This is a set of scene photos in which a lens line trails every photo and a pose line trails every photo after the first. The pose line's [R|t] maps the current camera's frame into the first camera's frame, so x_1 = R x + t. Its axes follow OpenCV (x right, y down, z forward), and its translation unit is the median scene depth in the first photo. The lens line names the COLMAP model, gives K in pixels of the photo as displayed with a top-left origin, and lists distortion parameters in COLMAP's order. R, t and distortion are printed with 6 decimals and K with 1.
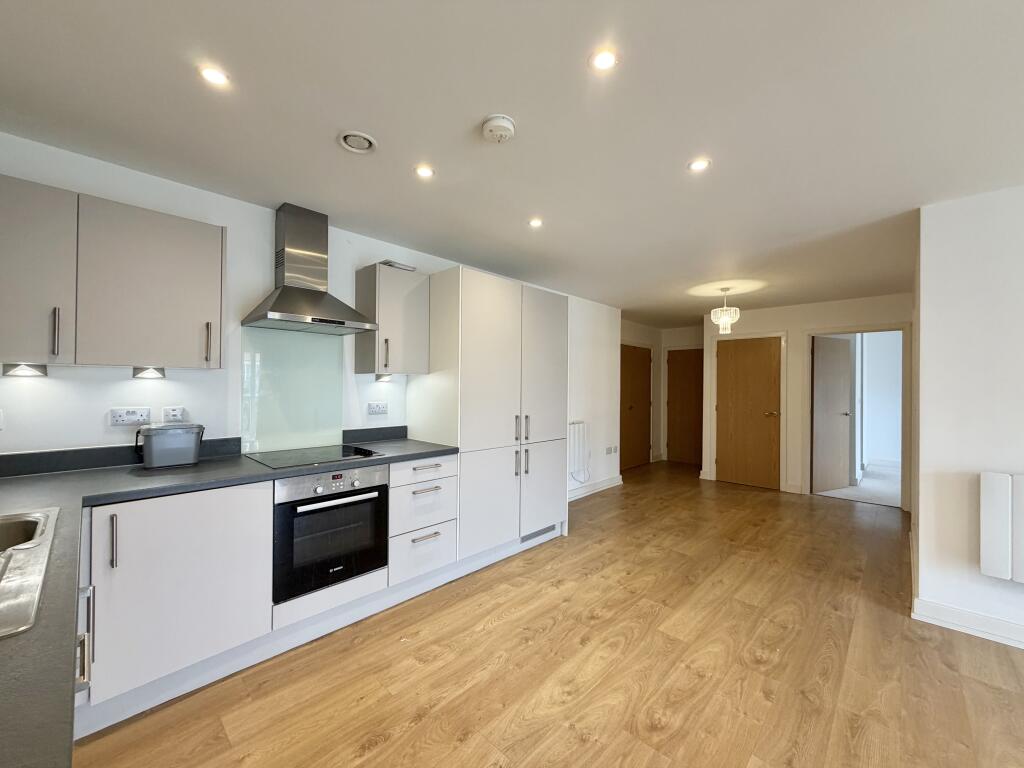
lens RADIAL K [[407.5, 0, 509.2], [0, 407.5, 383.8], [0, 0, 1]] dist [0.001288, 0.000082]
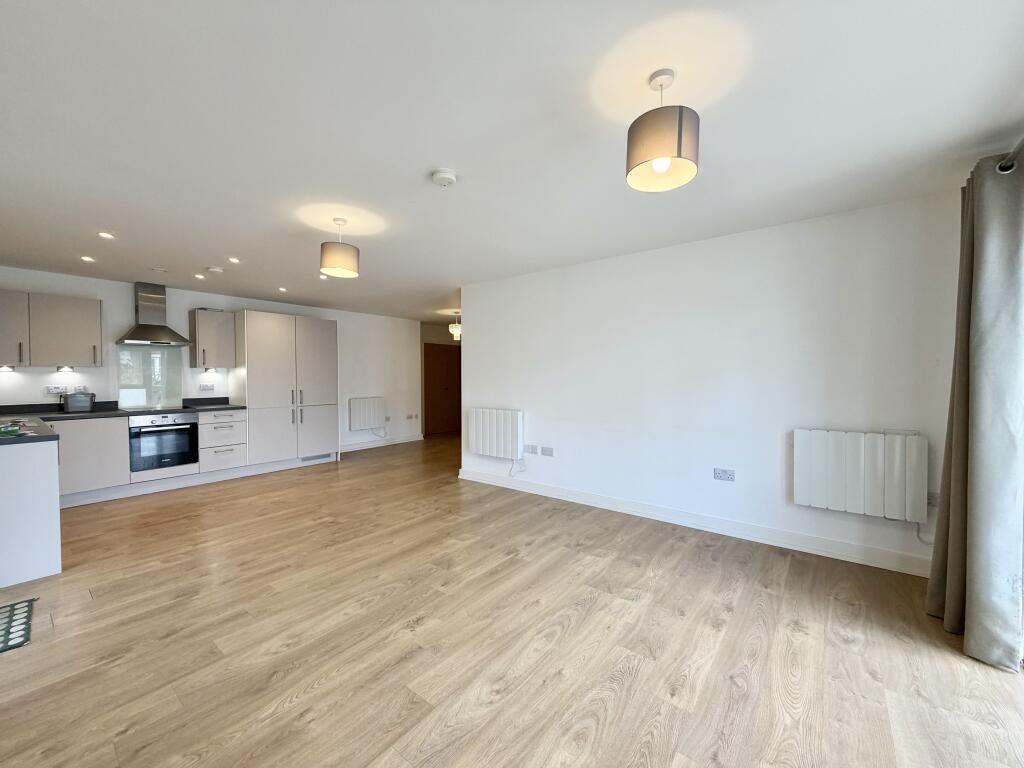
lens RADIAL K [[413.0, 0, 512.0], [0, 413.0, 384.0], [0, 0, 1]] dist [-0.000051, -0.000143]
pose [[0.994551, -0.014422, 0.103252, 1.021579], [0.011551, 0.999531, 0.028344, 0.014780], [-0.103612, -0.026997, 0.994251, -1.168187]]
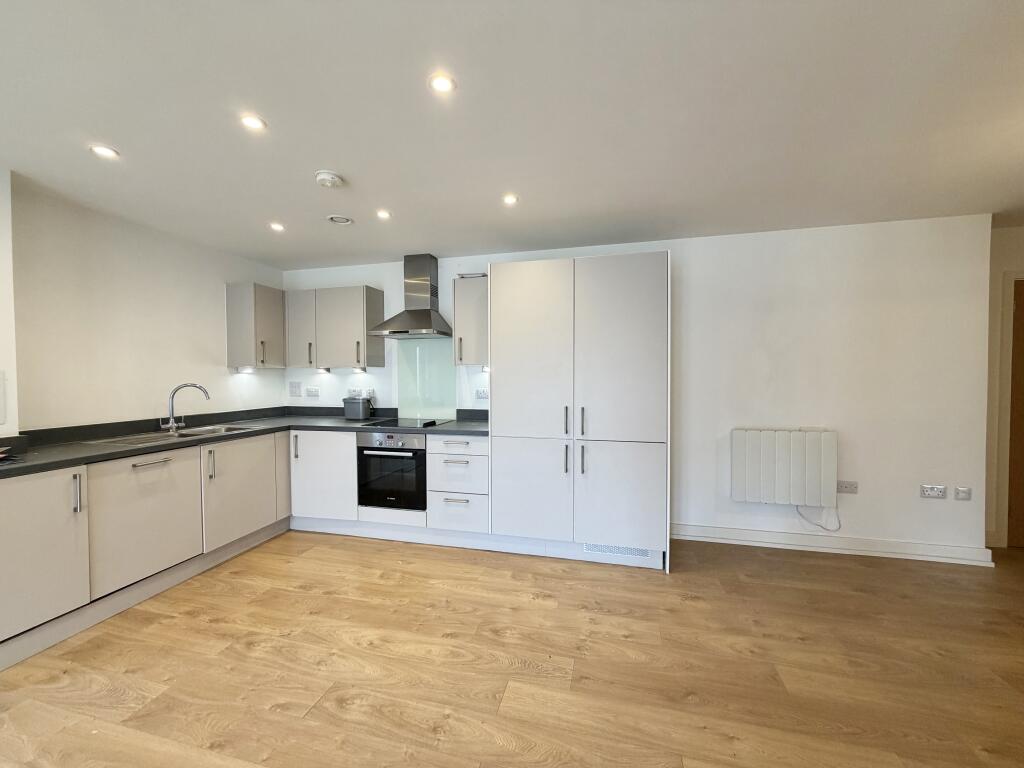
lens RADIAL K [[407.5, 0, 509.2], [0, 407.5, 383.8], [0, 0, 1]] dist [0.001288, 0.000082]
pose [[0.490606, 0.004589, -0.871369, 0.962550], [0.015147, 0.999790, 0.013793, 0.017407], [0.871250, -0.019966, 0.490434, 0.577180]]
